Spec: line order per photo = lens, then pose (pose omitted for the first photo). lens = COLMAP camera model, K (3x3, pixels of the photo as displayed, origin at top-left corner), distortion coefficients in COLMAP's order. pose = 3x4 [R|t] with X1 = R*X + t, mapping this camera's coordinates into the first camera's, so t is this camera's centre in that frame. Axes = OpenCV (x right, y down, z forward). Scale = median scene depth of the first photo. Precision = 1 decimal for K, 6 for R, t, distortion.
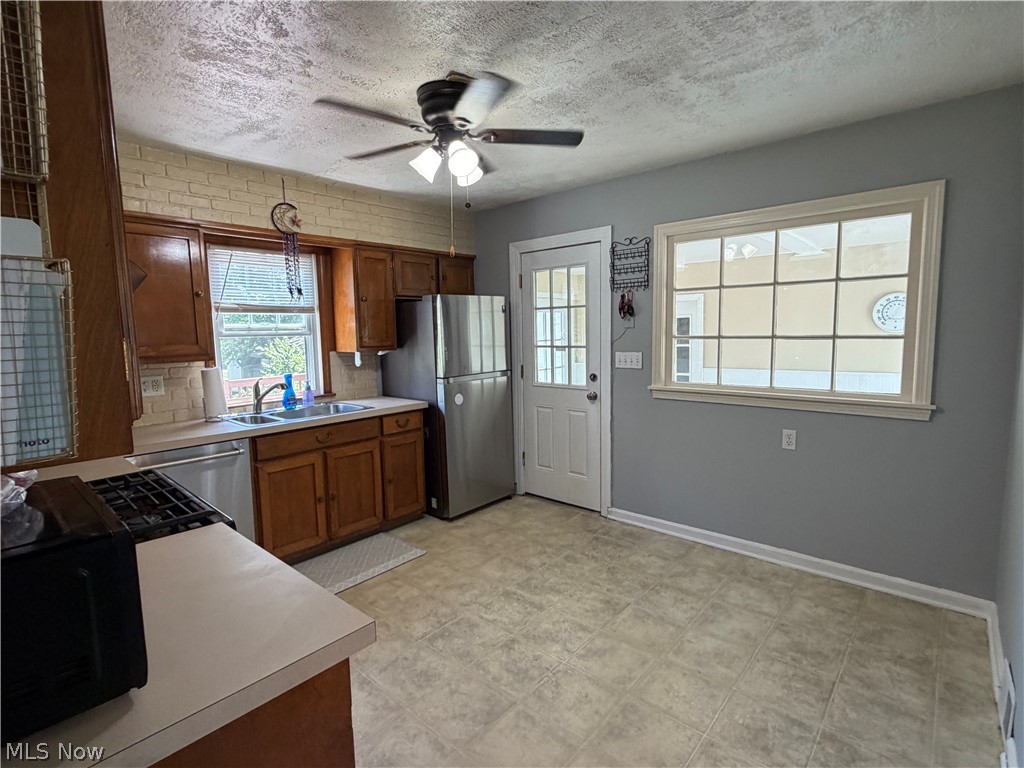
lens RADIAL K [[504.0, 0, 508.4], [0, 504.0, 382.1], [0, 0, 1]] dist [-0.001822, -0.000059]
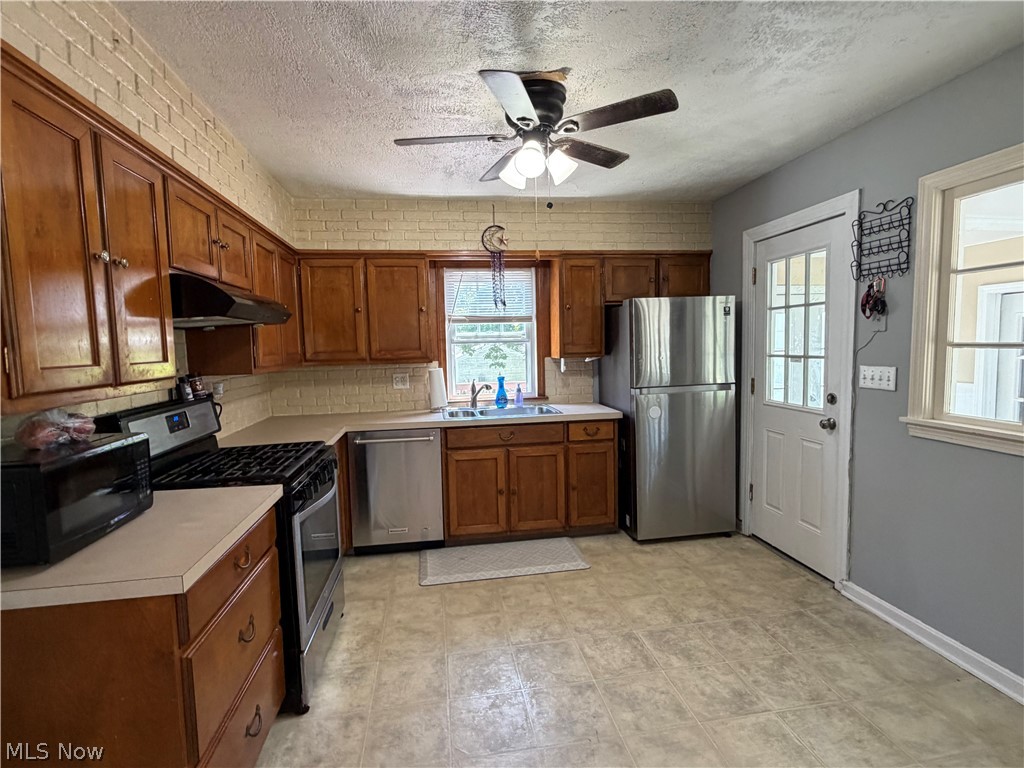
lens RADIAL K [[504.0, 0, 508.8], [0, 504.0, 382.9], [0, 0, 1]] dist [-0.001822, -0.000059]
pose [[0.772617, 0.051018, -0.632819, 0.356428], [-0.056778, 0.998324, 0.011164, -0.018292], [0.632328, 0.027305, 0.774219, 0.170209]]
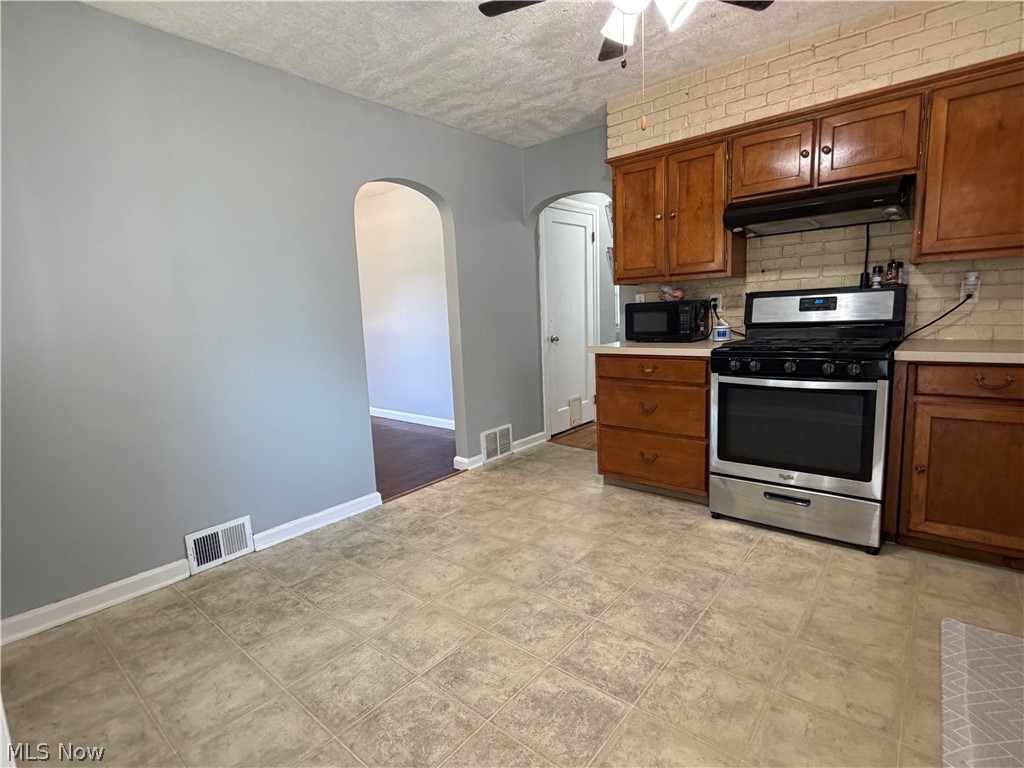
lens RADIAL K [[504.0, 0, 510.2], [0, 504.0, 387.5], [0, 0, 1]] dist [-0.001822, -0.000059]
pose [[-0.997211, 0.072548, -0.017530, 0.109601], [0.065619, 0.964121, 0.257224, -0.055121], [0.035562, 0.255357, -0.966193, 1.401354]]
